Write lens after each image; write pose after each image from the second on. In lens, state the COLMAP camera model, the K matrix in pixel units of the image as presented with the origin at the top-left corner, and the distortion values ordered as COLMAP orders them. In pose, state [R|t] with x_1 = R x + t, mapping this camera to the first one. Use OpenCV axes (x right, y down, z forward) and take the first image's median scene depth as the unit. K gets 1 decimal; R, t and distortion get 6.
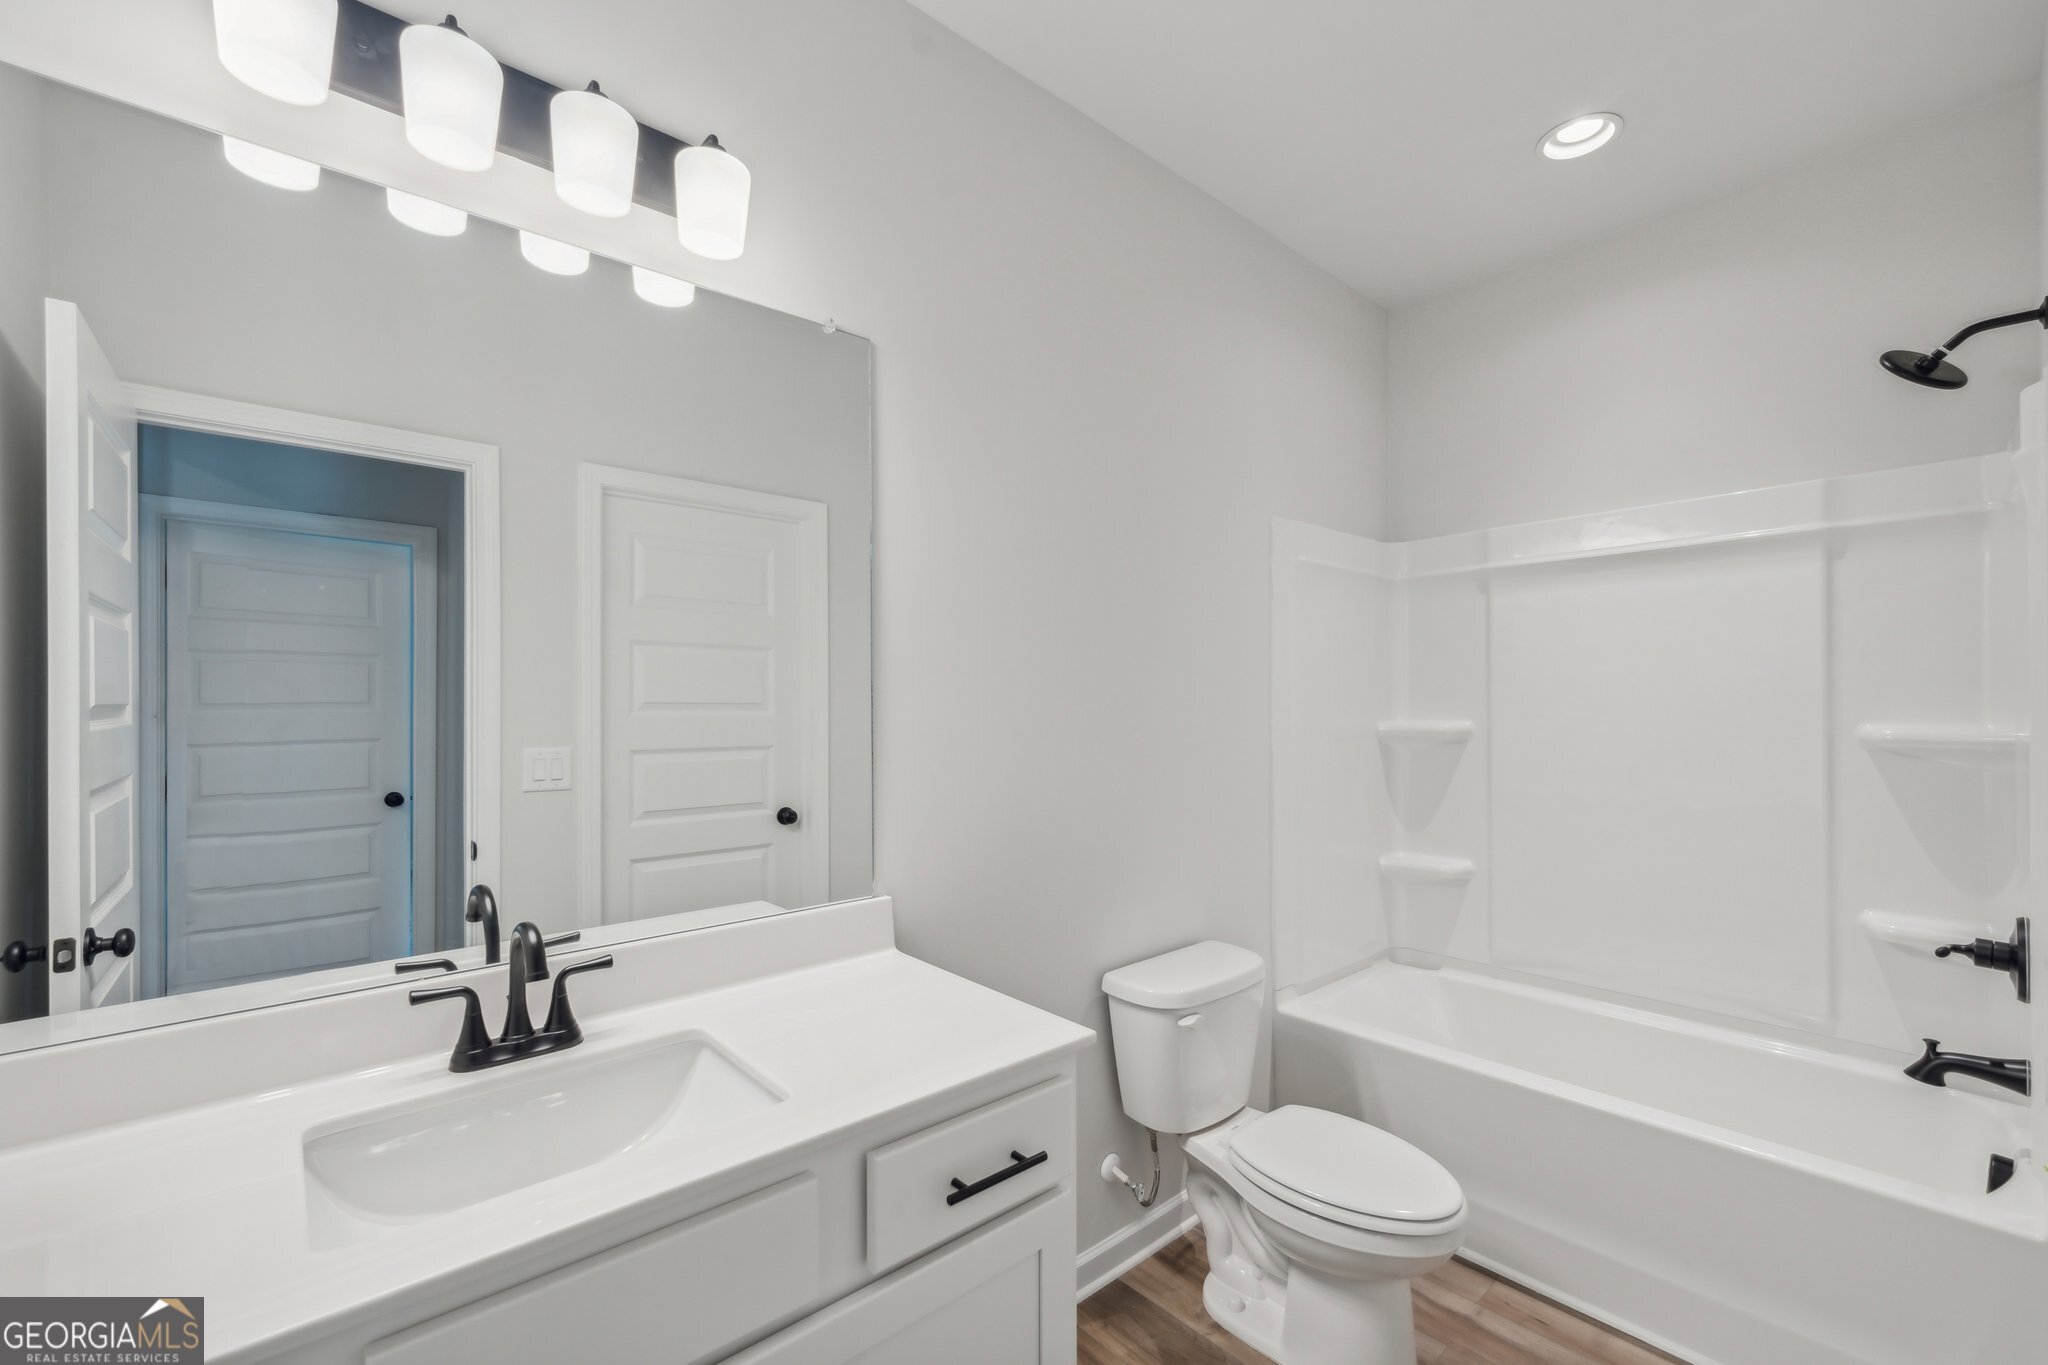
lens RADIAL K [[852.5, 0, 1037.0], [0, 852.5, 686.2], [0, 0, 1]] dist [-0.002104, -0.000591]
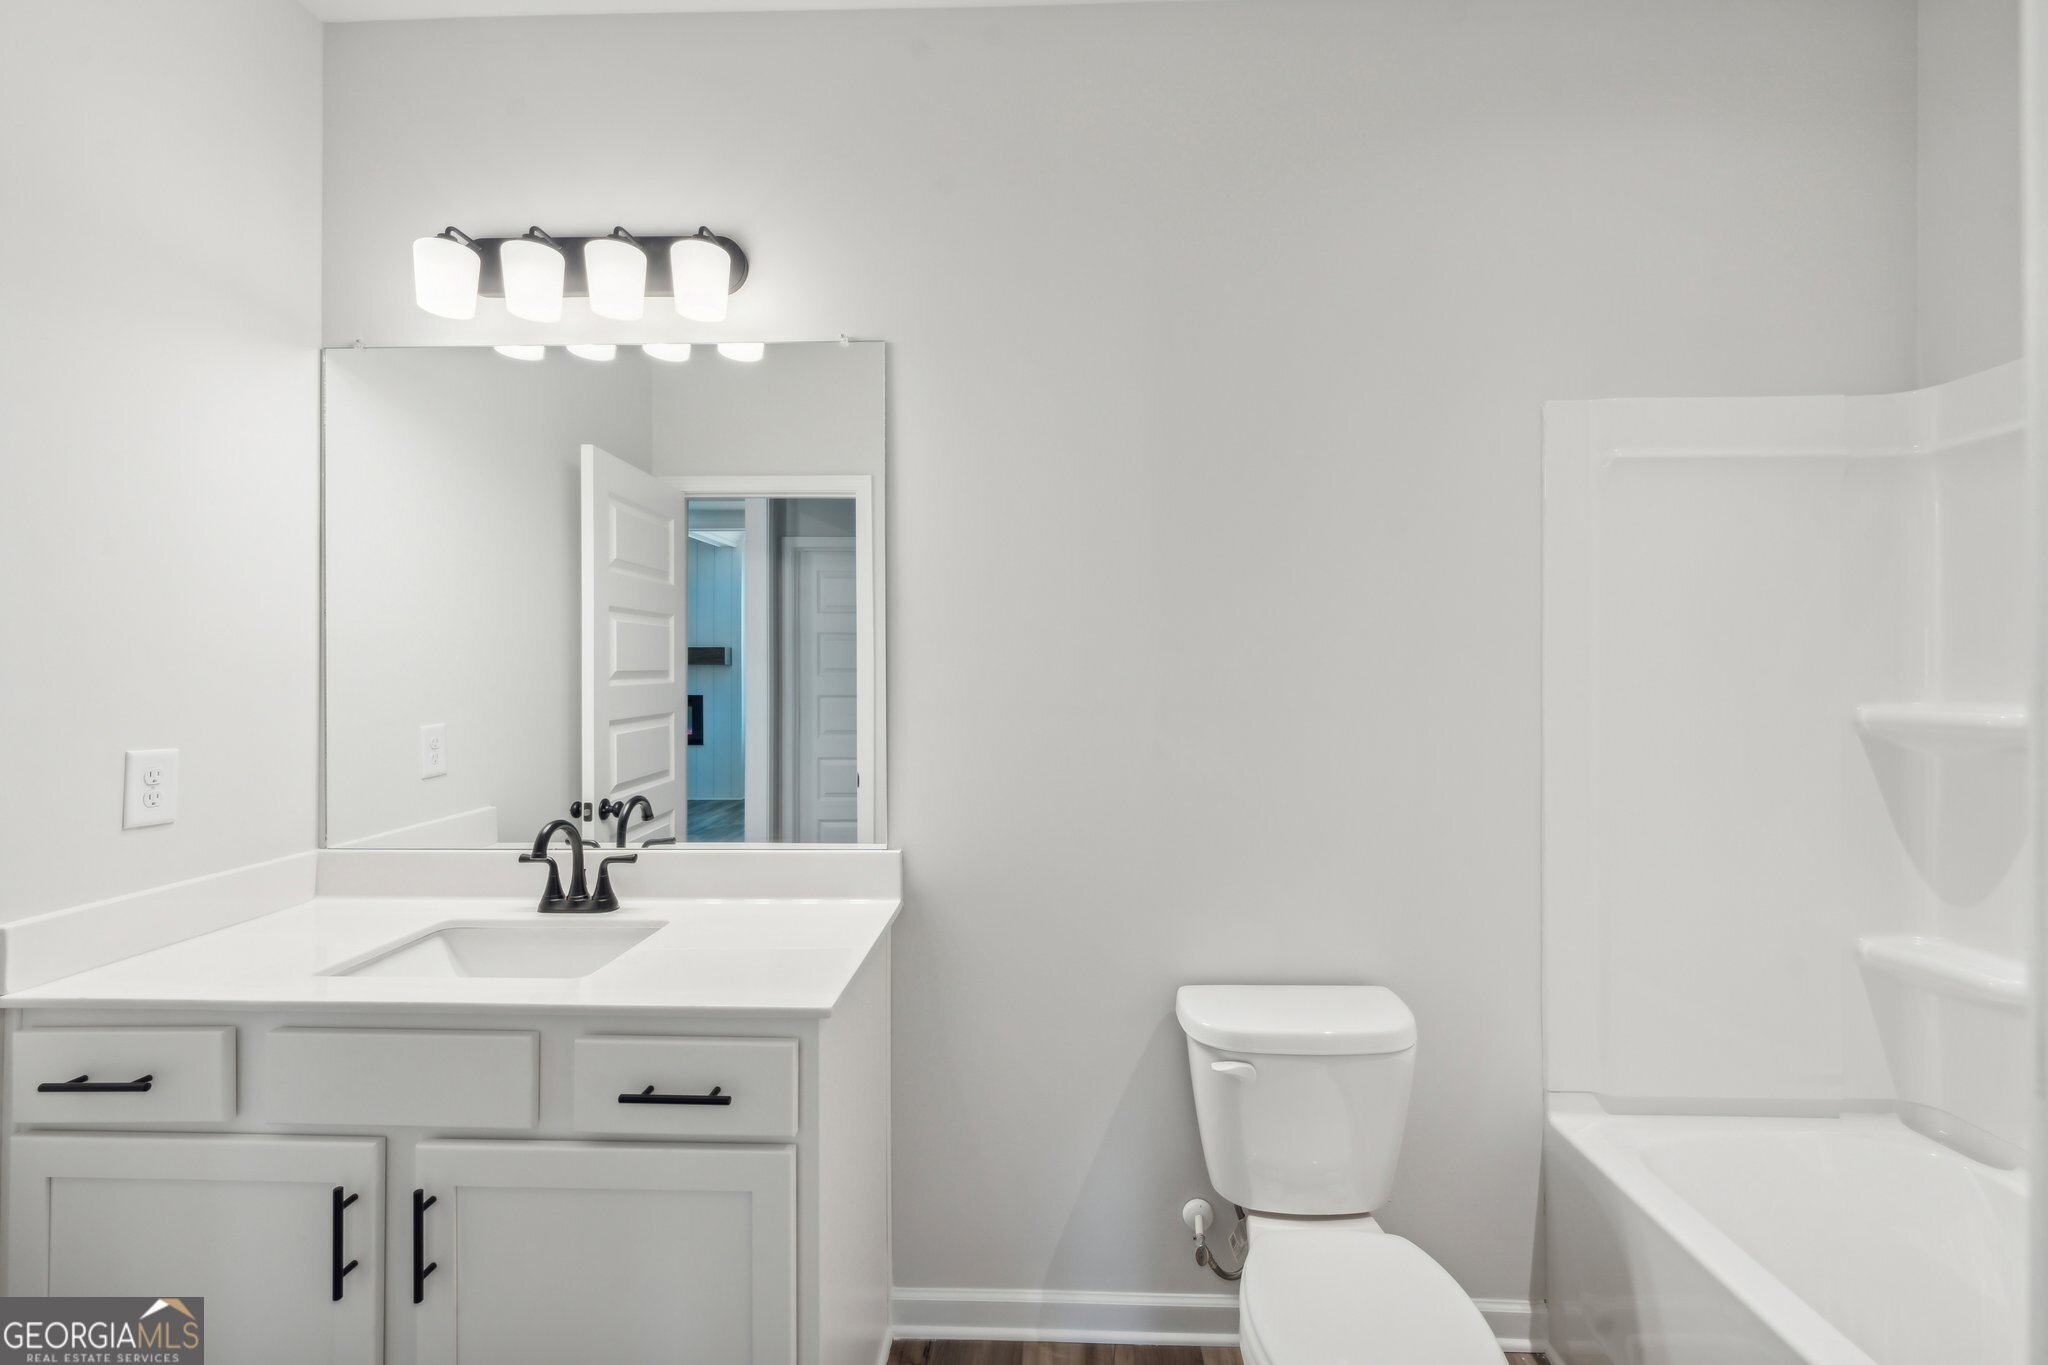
lens RADIAL K [[797.2, 0, 890.8], [0, 797.2, 661.1], [0, 0, 1]] dist [-0.001723, -0.000504]
pose [[0.723768, -0.004748, -0.690027, 0.509630], [0.011856, 0.999914, 0.005556, 0.000567], [0.689941, -0.012203, 0.723762, 0.258497]]
